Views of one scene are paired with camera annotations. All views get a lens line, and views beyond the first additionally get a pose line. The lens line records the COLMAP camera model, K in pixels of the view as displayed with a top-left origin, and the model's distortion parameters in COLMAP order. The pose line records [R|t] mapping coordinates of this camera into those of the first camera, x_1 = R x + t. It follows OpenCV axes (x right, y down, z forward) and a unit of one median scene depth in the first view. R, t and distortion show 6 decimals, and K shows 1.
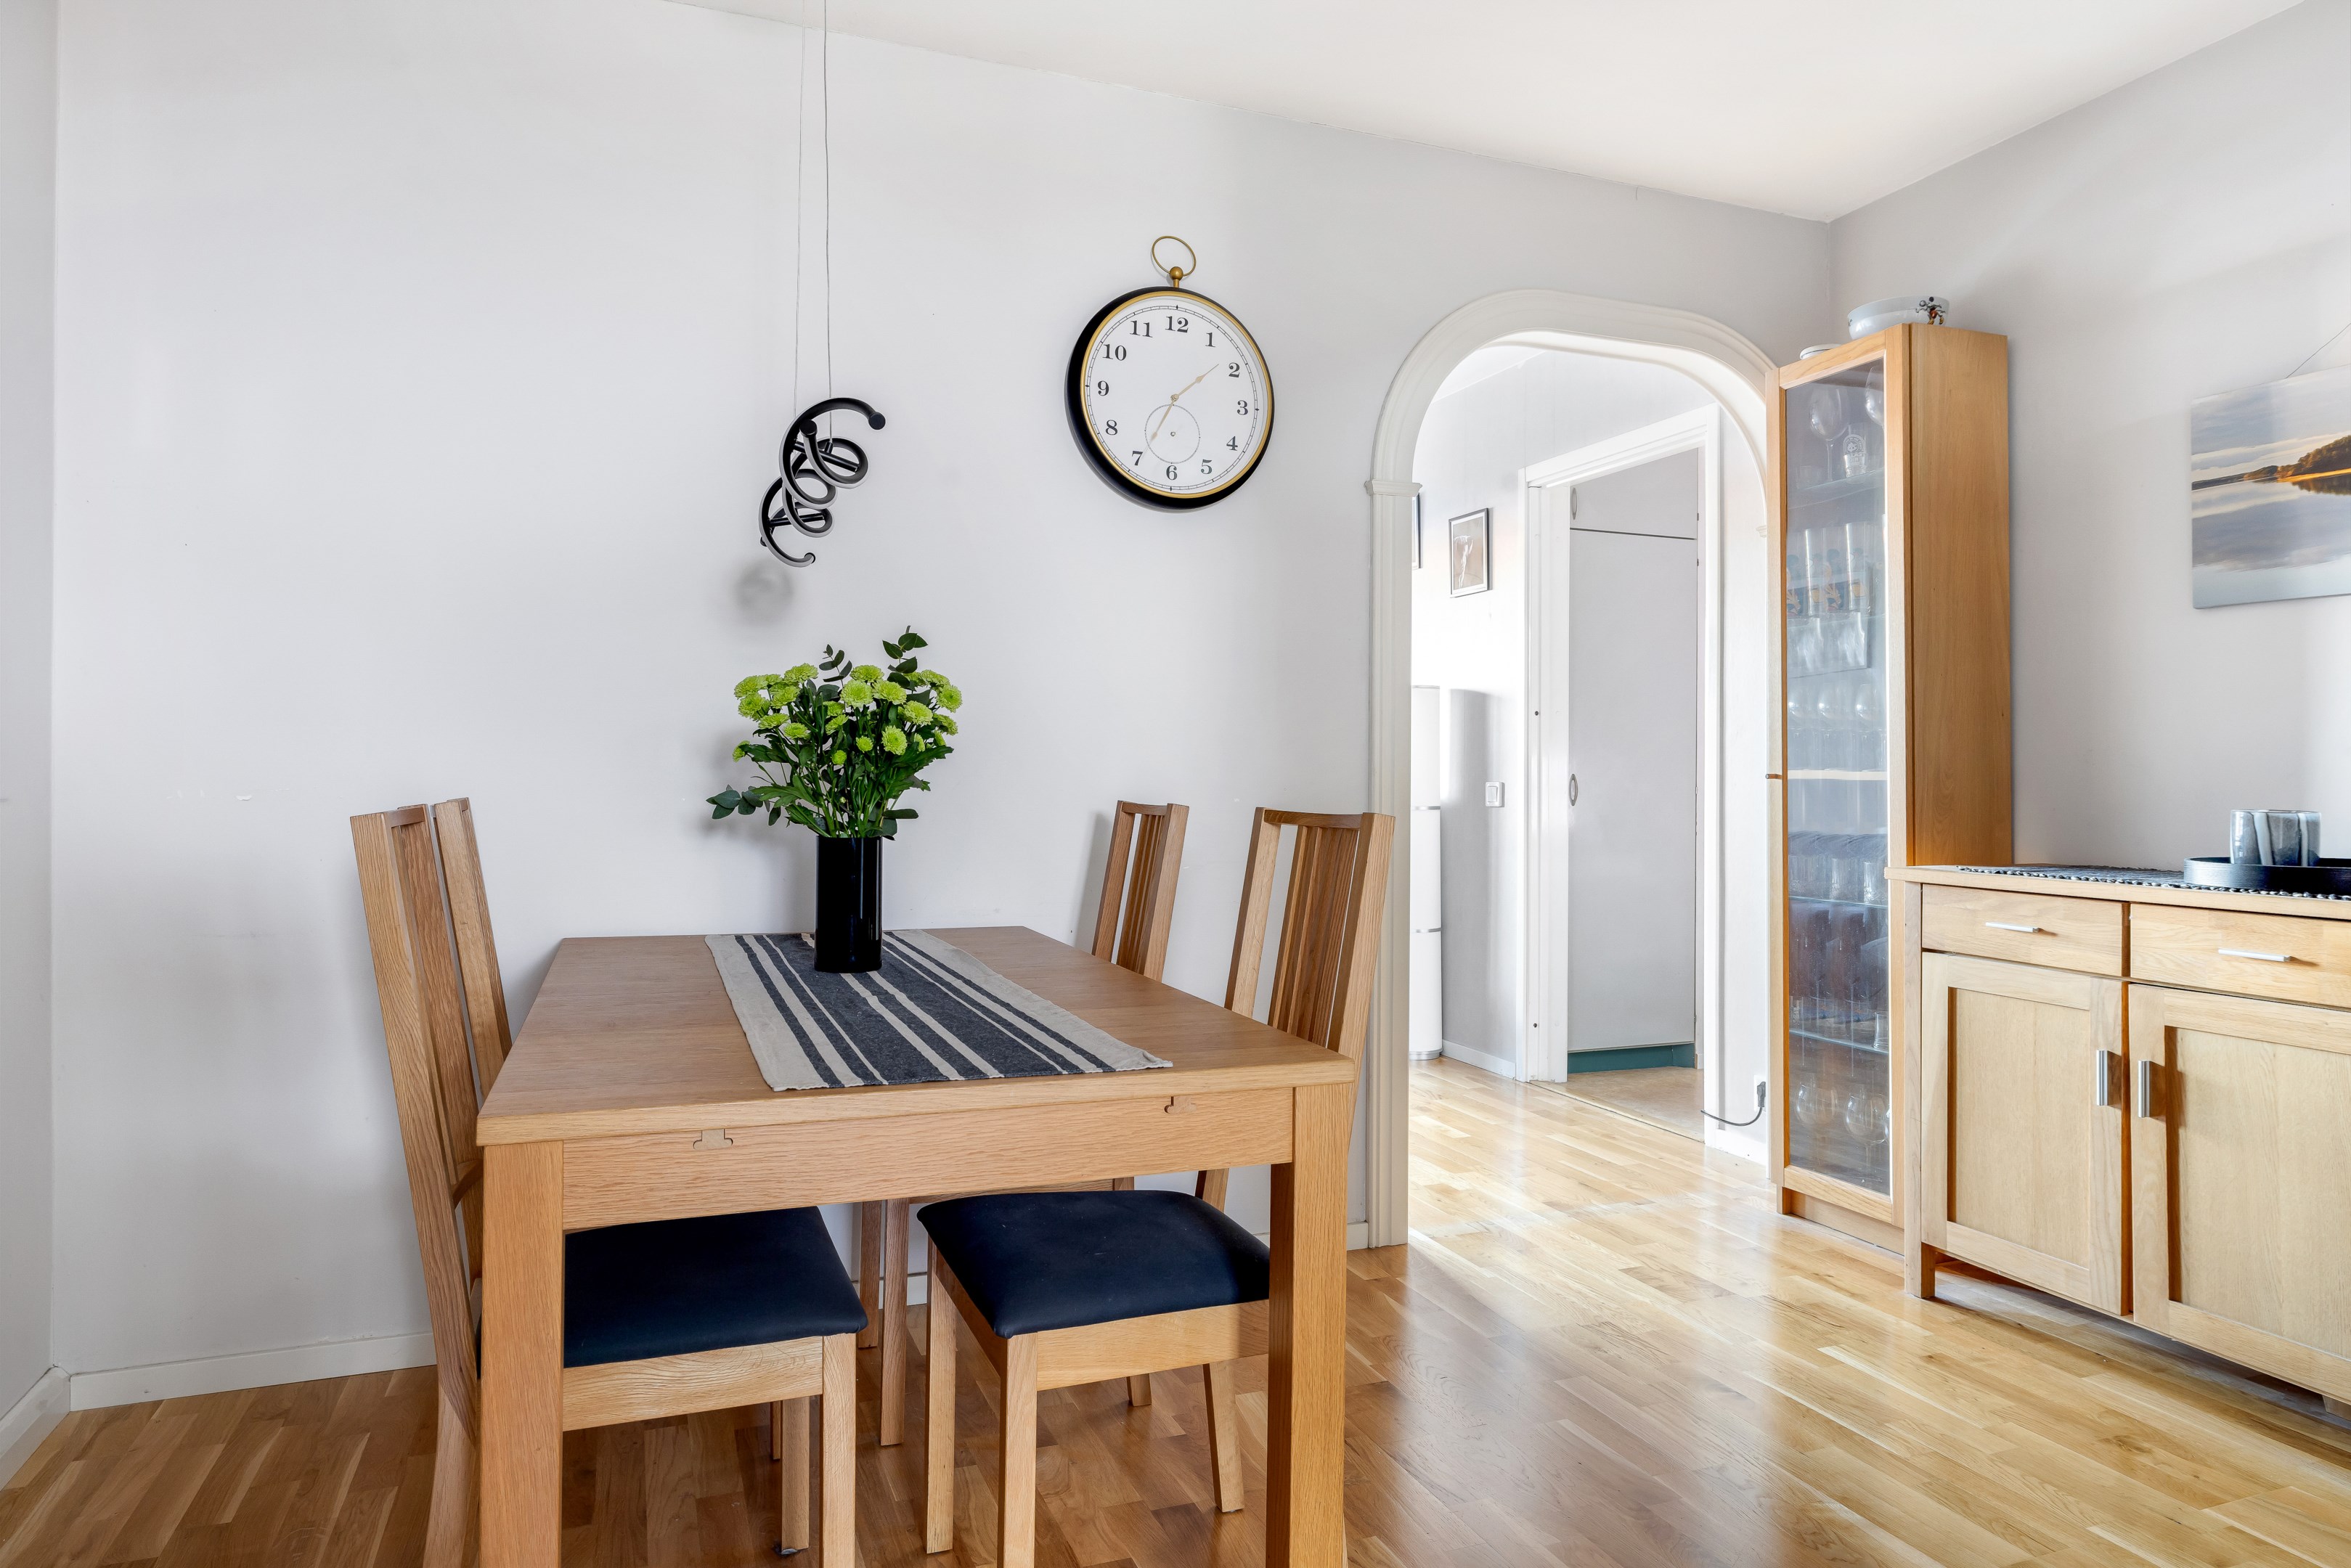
lens RADIAL K [[1359.5, 0, 1165.8], [0, 1359.5, 776.0], [0, 0, 1]] dist [-0.003497, 0.000447]
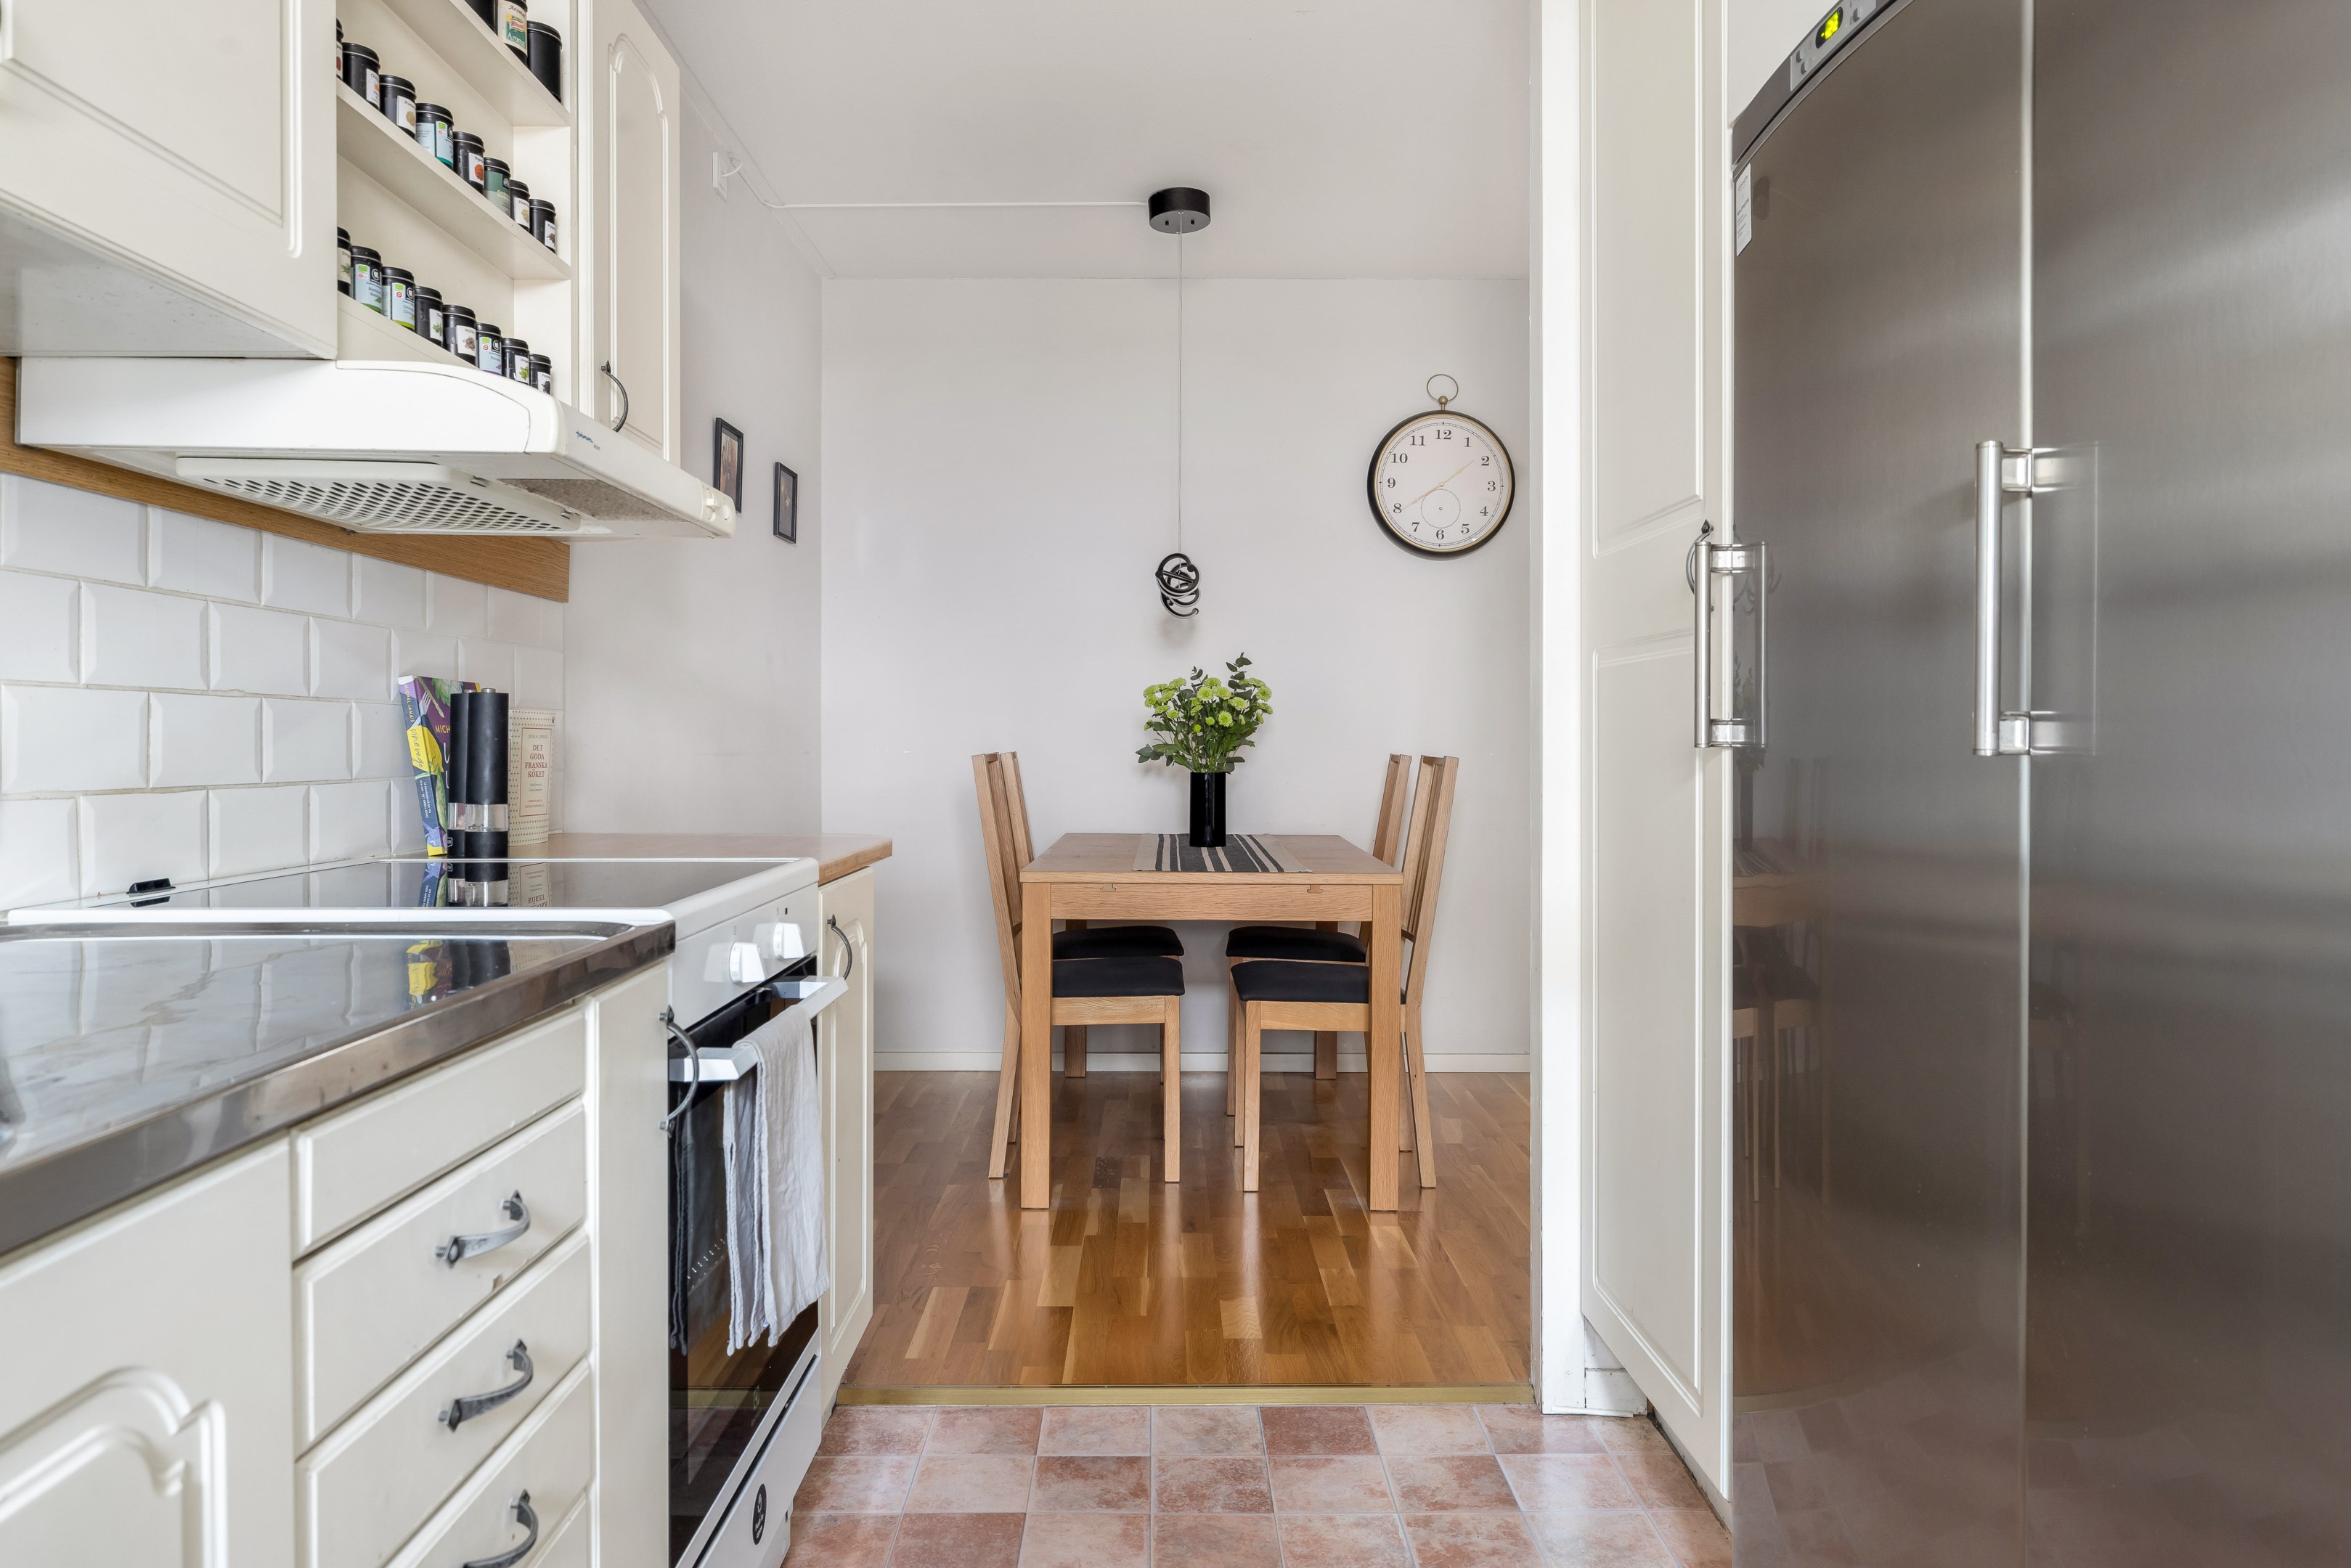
lens RADIAL K [[1519.0, 0, 1253.6], [0, 1519.0, 746.6], [0, 0, 1]] dist [-0.001045, 0.000092]
pose [[0.949113, -0.005350, -0.314890, 0.463392], [0.005814, 0.999983, 0.000532, 0.010223], [0.314881, -0.002336, 0.949128, -0.898158]]
